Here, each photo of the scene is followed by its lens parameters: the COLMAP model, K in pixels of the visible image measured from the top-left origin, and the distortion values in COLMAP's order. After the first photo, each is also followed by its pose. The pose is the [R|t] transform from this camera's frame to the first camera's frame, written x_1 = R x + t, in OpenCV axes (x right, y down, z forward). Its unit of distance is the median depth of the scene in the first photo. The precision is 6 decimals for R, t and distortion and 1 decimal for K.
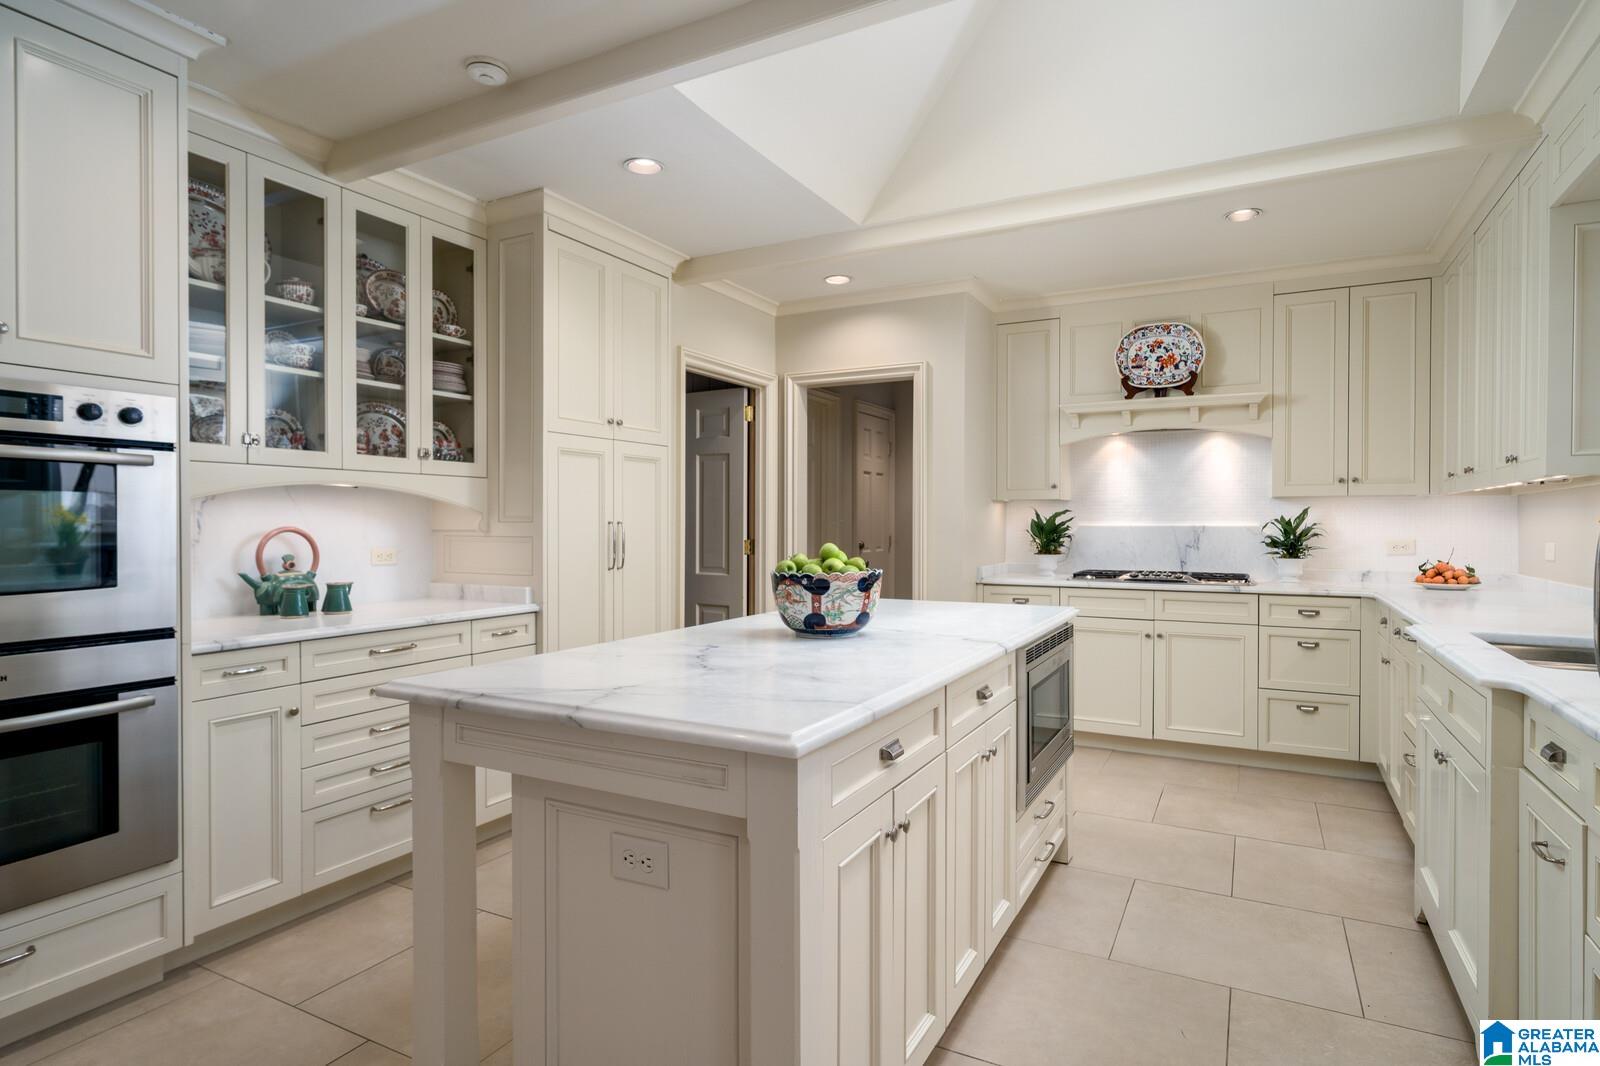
lens RADIAL K [[855.1, 0, 803.5], [0, 855.1, 532.7], [0, 0, 1]] dist [0.022521, 0.000424]
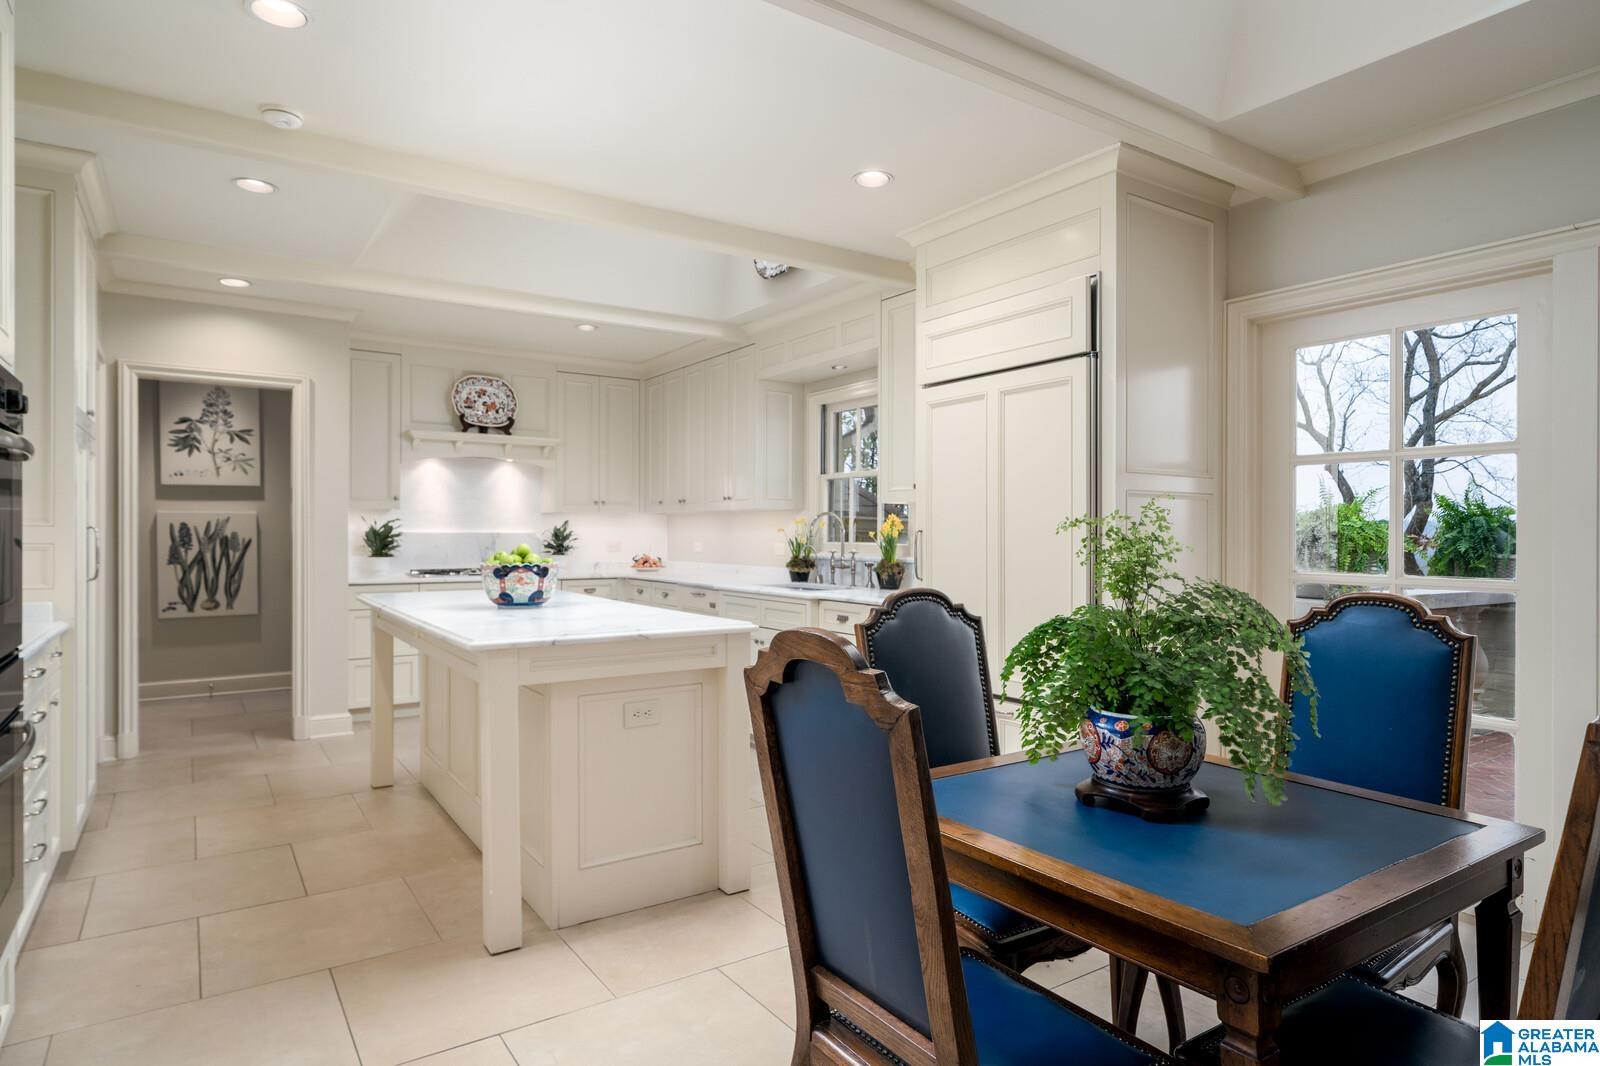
lens RADIAL K [[906.0, 0, 798.6], [0, 906.0, 535.9], [0, 0, 1]] dist [-0.001784, -0.000347]
pose [[0.479377, -0.000394, 0.877609, -0.558119], [0.004785, 0.999986, -0.002165, 0.002551], [-0.877596, 0.005238, 0.479372, -0.071130]]
